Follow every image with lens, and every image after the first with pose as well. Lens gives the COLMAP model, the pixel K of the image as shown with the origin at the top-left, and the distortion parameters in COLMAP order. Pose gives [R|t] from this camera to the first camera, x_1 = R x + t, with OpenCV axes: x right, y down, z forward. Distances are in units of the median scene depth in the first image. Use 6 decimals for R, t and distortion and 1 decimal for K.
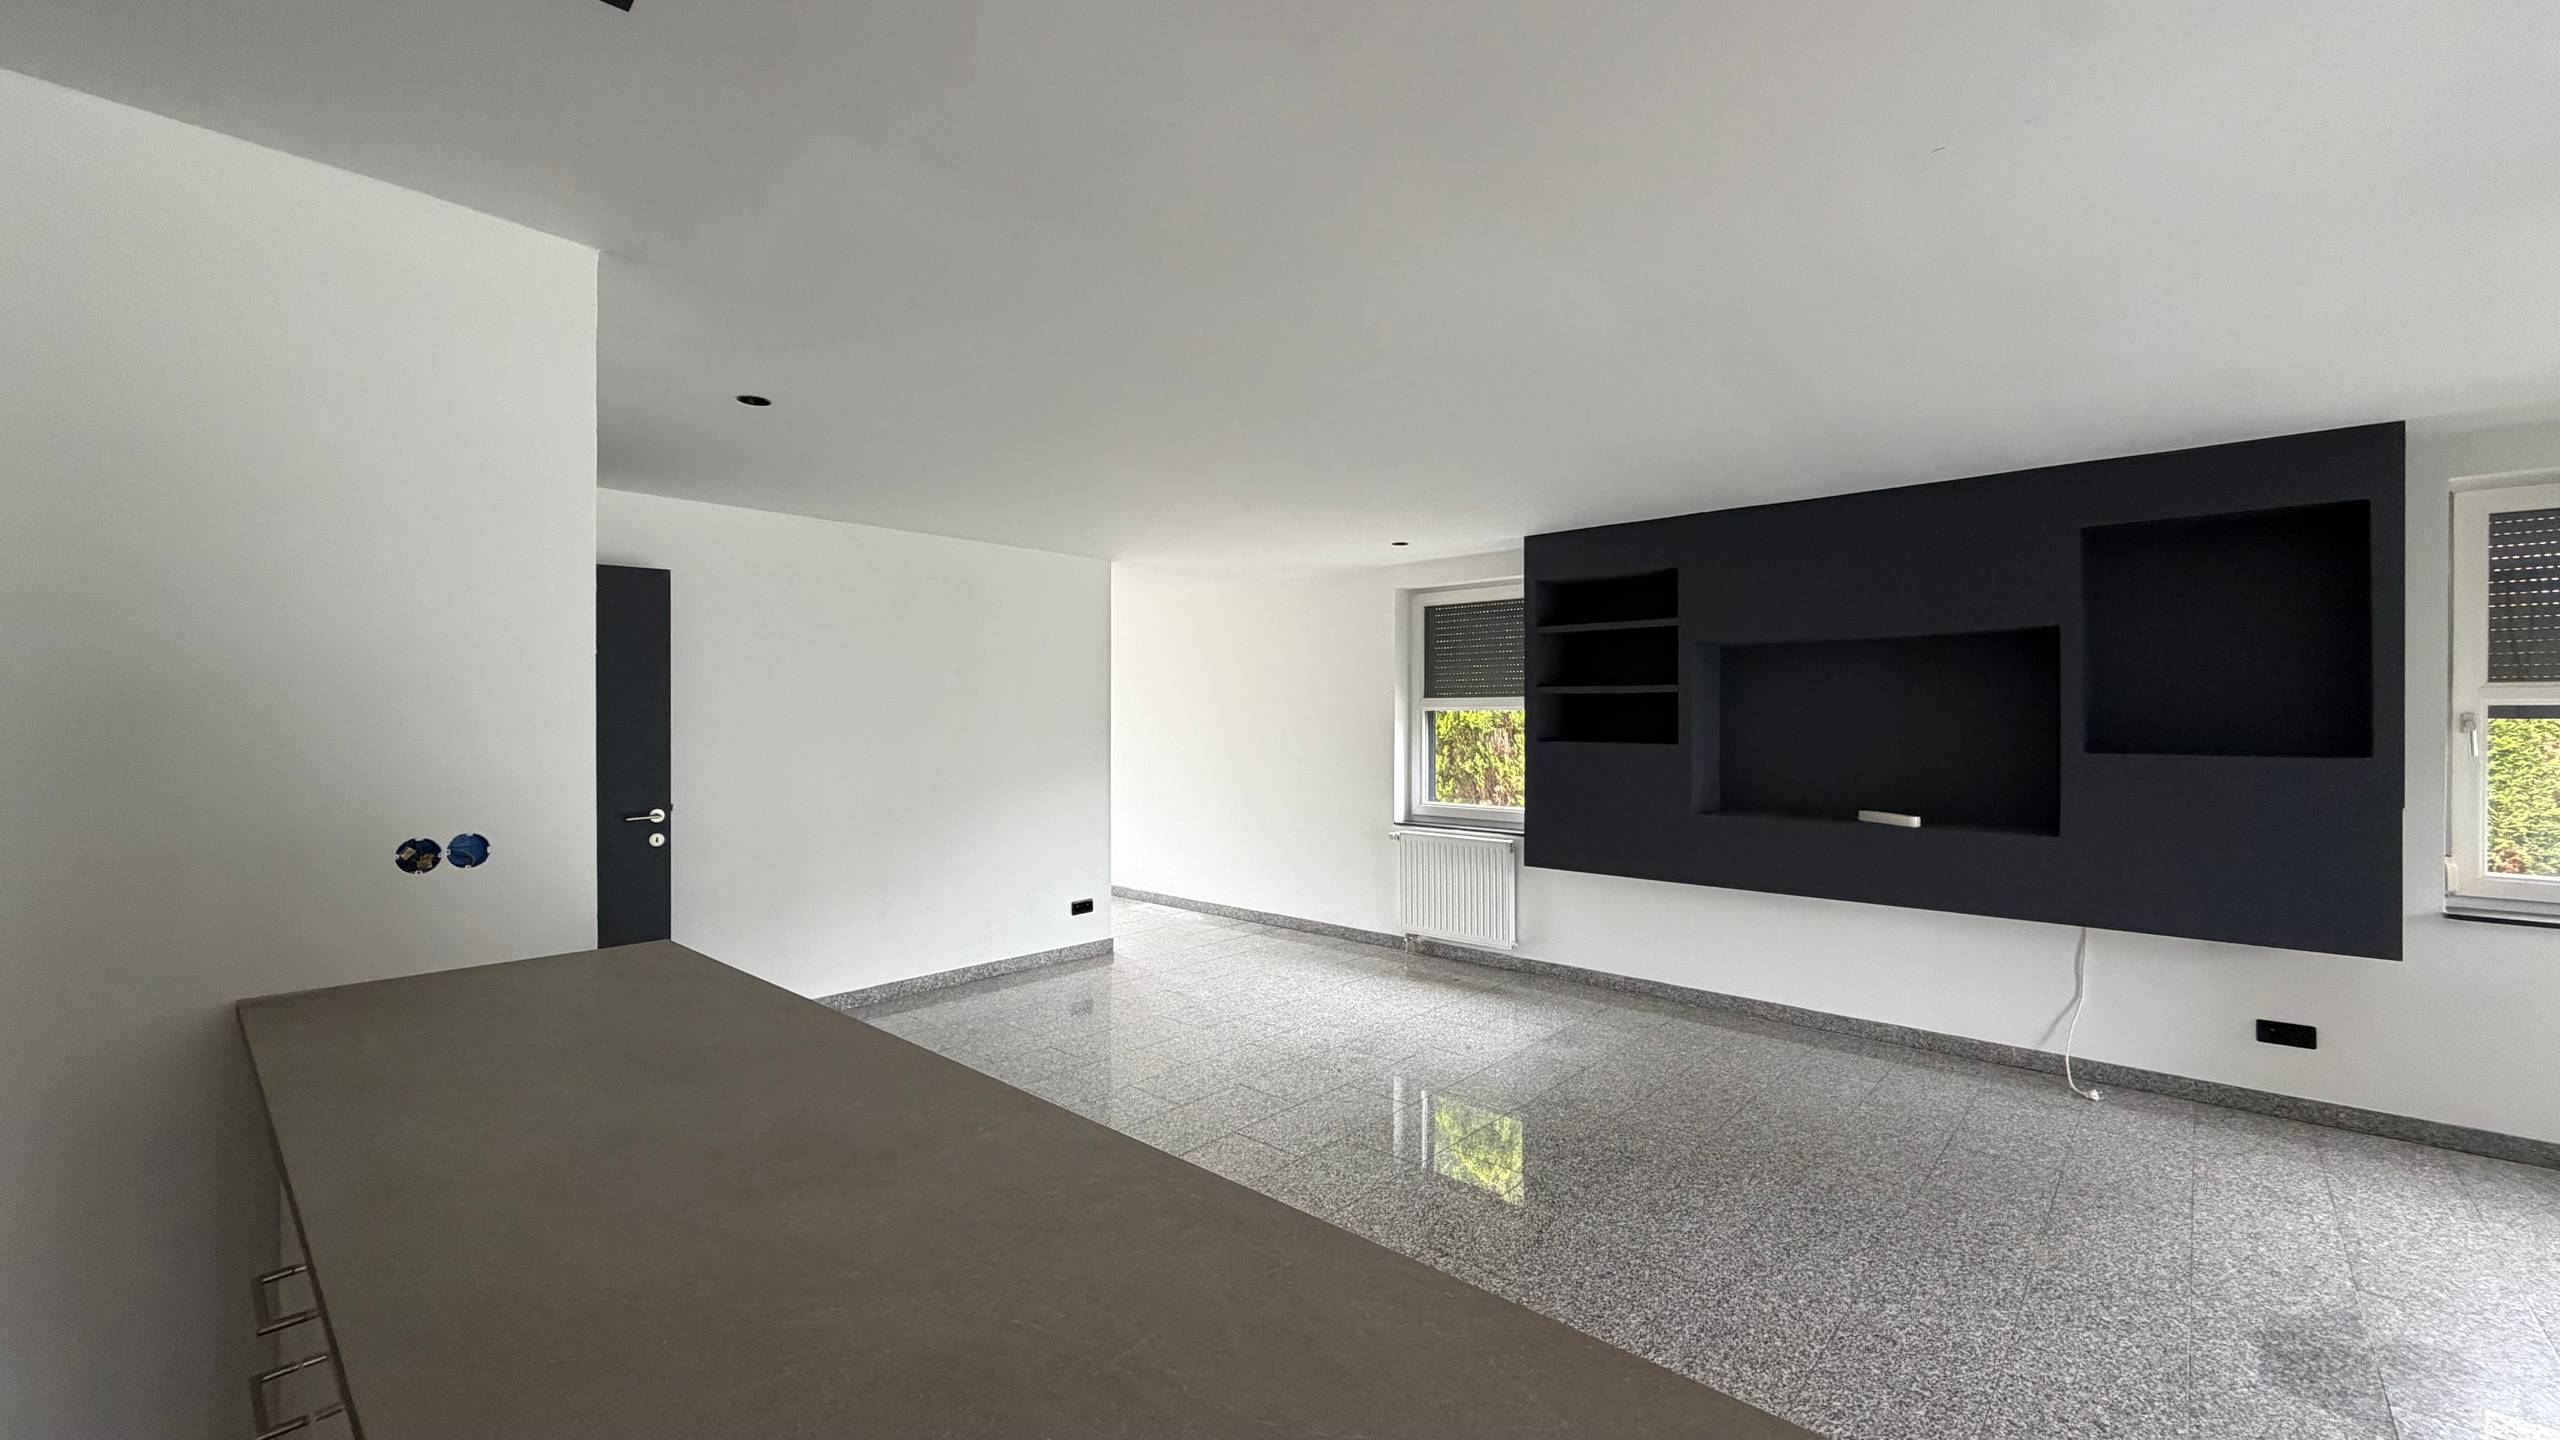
lens RADIAL K [[1021.9, 0, 1280.6], [0, 1021.9, 721.8], [0, 0, 1]] dist [0.001426, 0.000118]
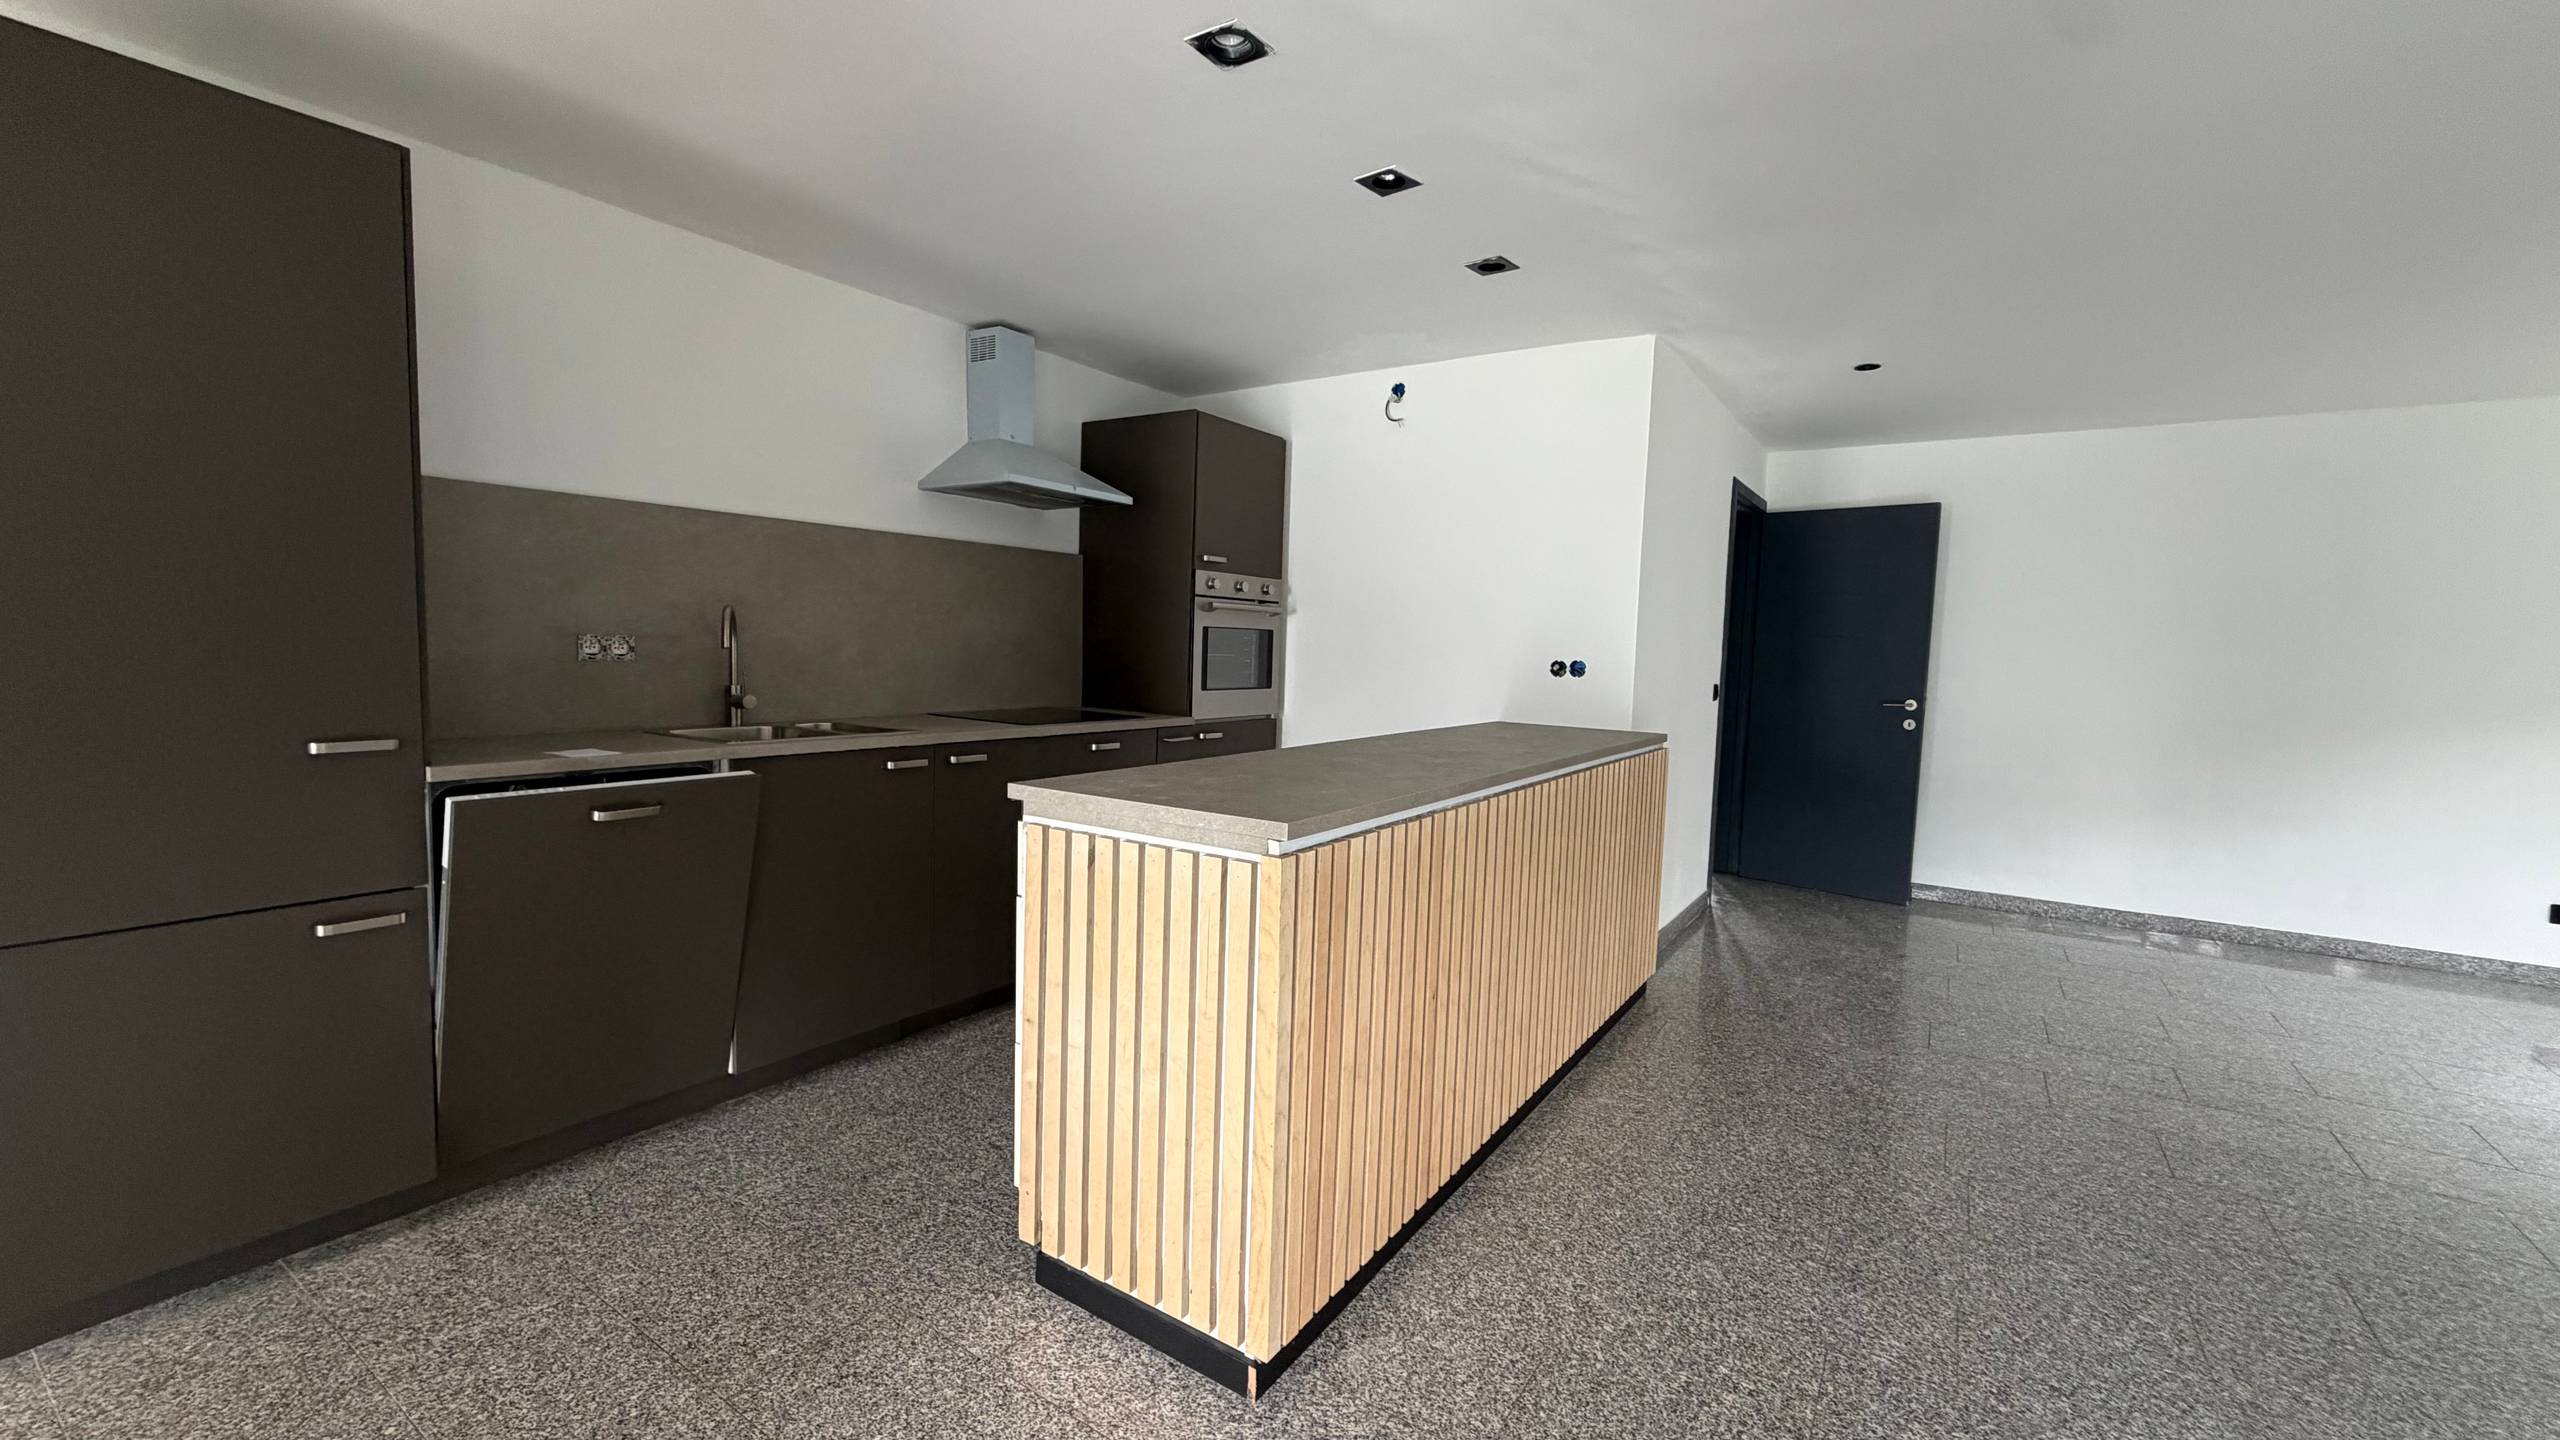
lens RADIAL K [[1021.9, 0, 1279.2], [0, 1021.9, 720.9], [0, 0, 1]] dist [0.001426, 0.000118]
pose [[0.146005, 0.077834, -0.986217, 0.502597], [-0.033841, 0.996710, 0.073652, 0.045890], [0.988705, 0.022621, 0.148158, 0.060399]]
